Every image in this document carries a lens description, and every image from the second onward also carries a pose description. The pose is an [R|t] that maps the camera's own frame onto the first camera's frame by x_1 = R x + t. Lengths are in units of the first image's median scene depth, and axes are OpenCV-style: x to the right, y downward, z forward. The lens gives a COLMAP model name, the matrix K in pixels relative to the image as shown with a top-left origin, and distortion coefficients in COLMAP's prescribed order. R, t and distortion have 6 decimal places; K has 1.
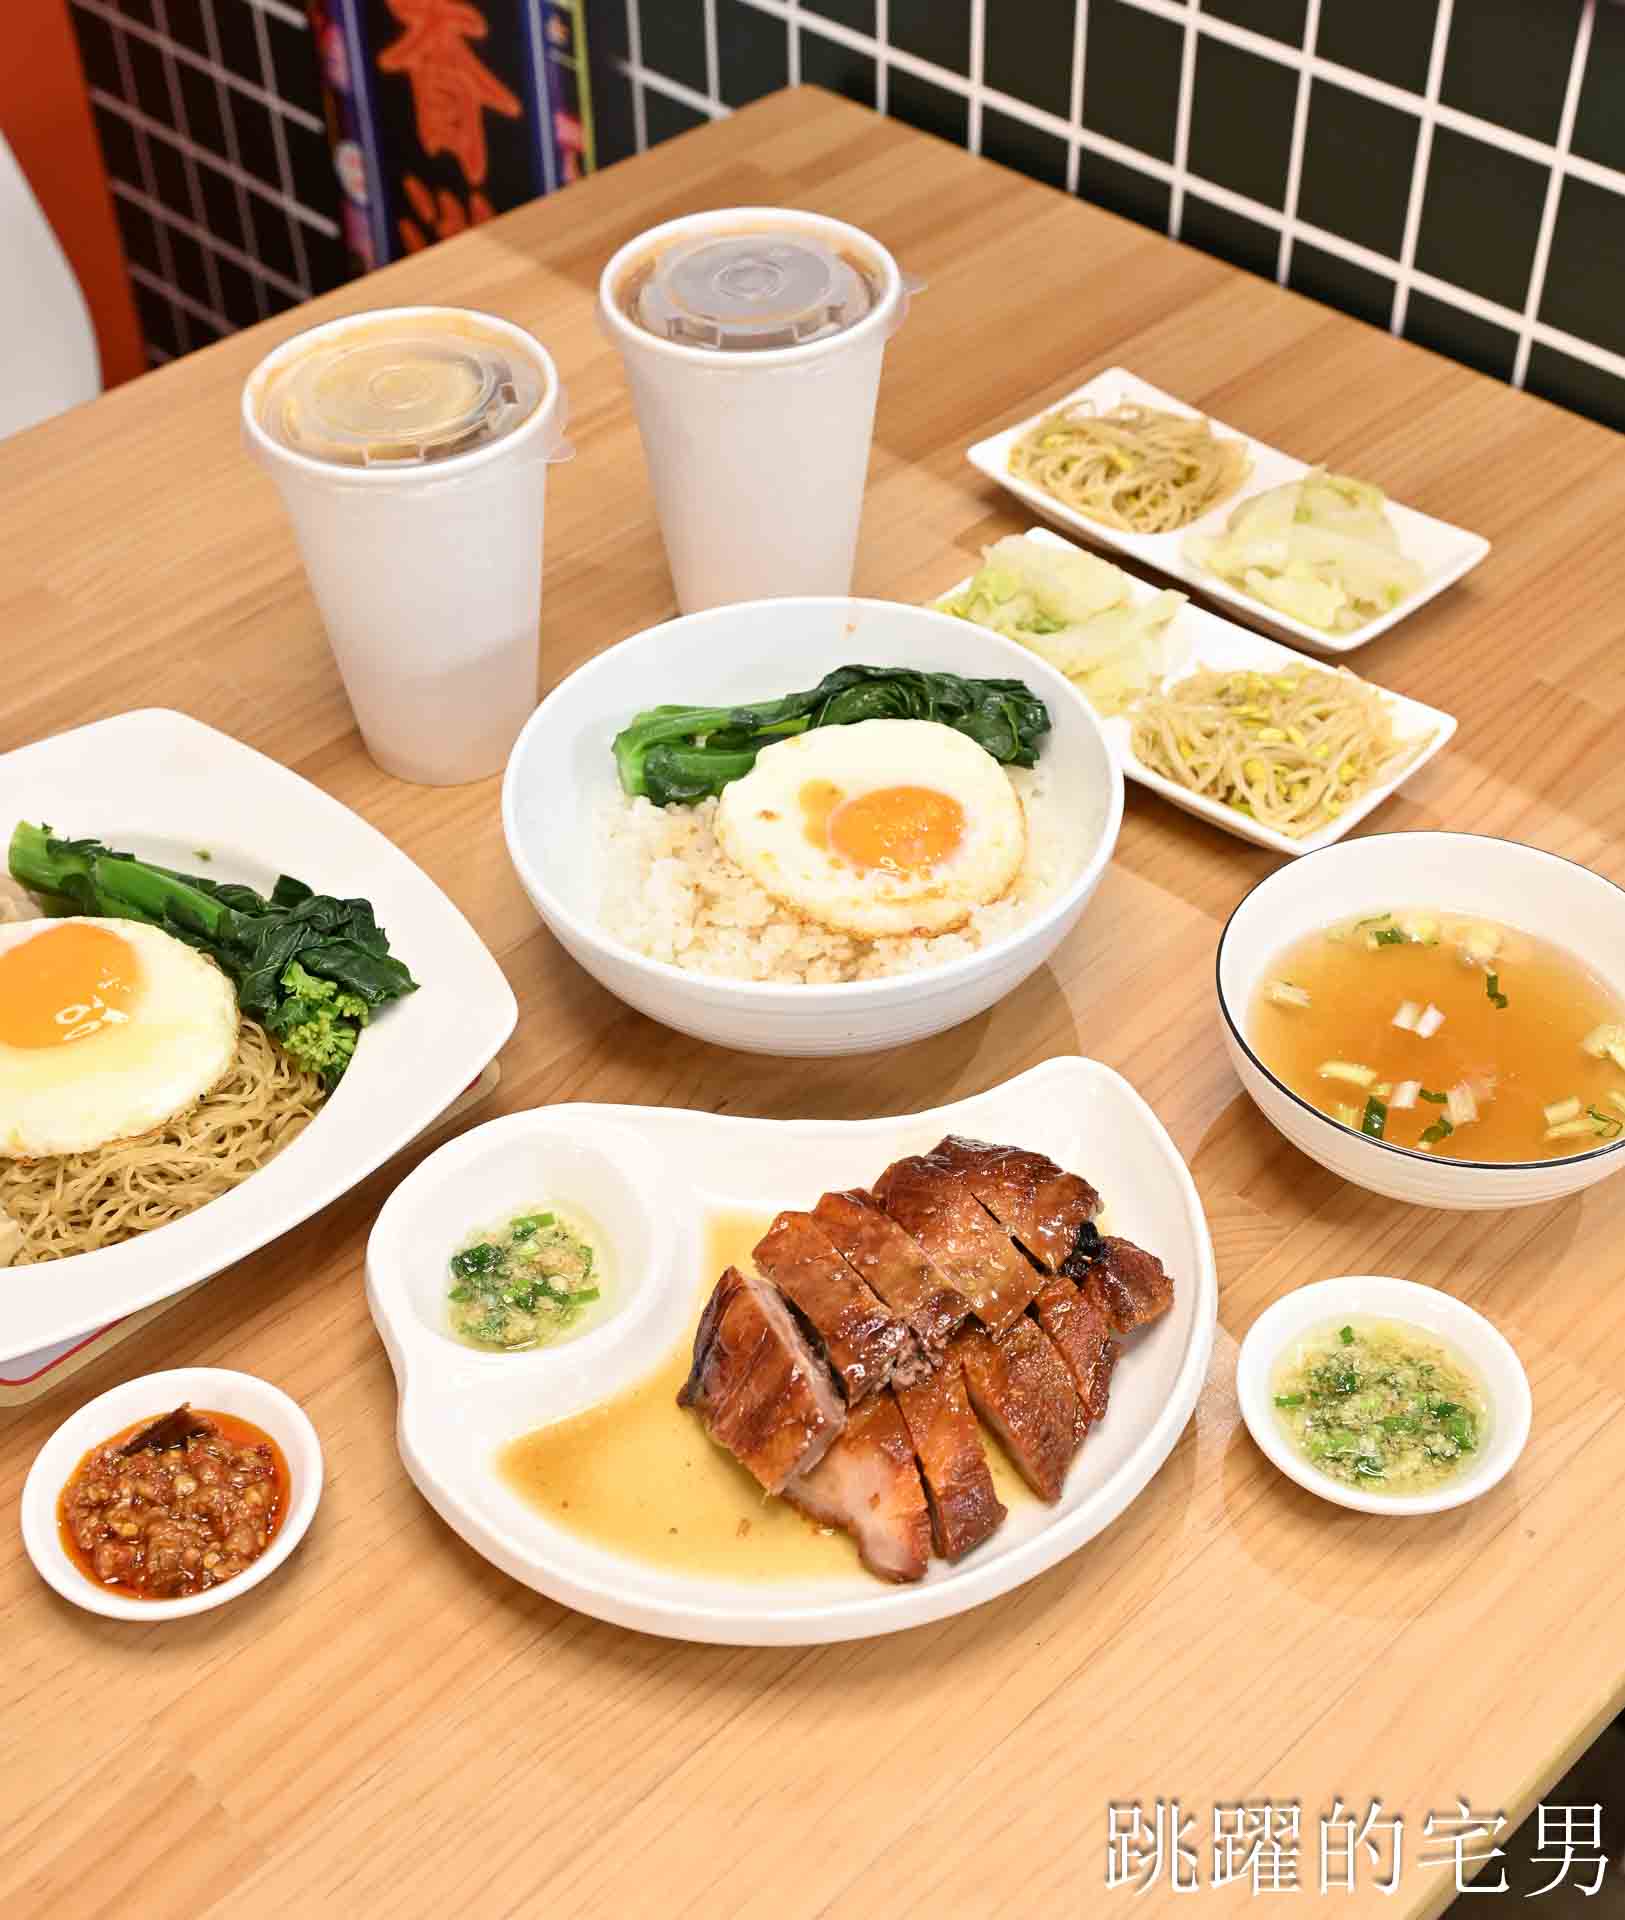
lens RADIAL K [[2628.7, 0, 819.1], [0, 2628.7, 1004.5], [0, 0, 1]] dist [-0.002283, 0.032683]
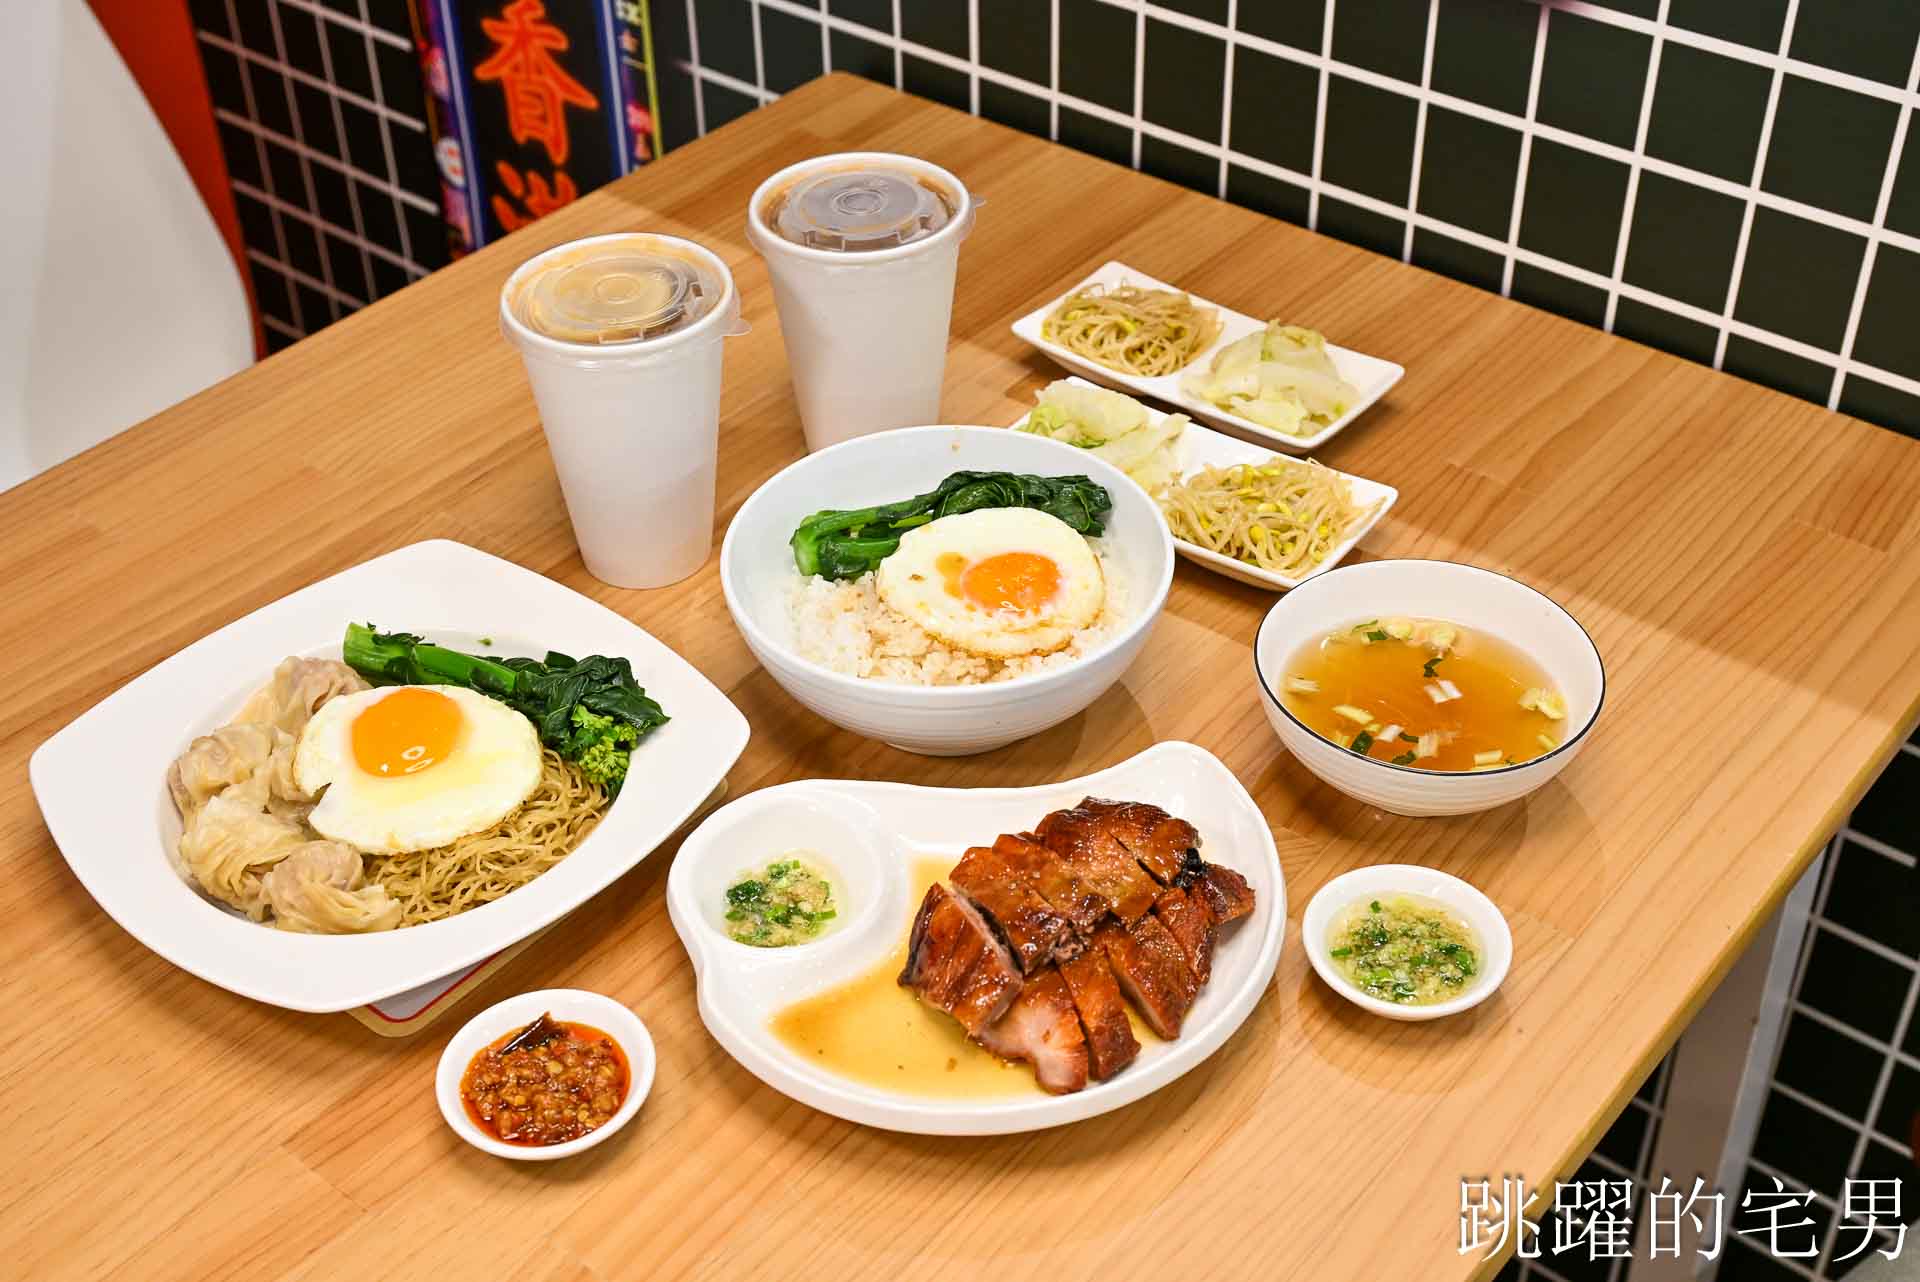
lens RADIAL K [[2368.4, 0, 960.0], [0, 2368.4, 641.0], [0, 0, 1]] dist [-0.008032, 0.000383]
pose [[0.994475, -0.065888, 0.081720, -0.094426], [0.074224, 0.991850, -0.103561, 0.084825], [-0.074231, 0.109054, 0.991260, -0.204817]]
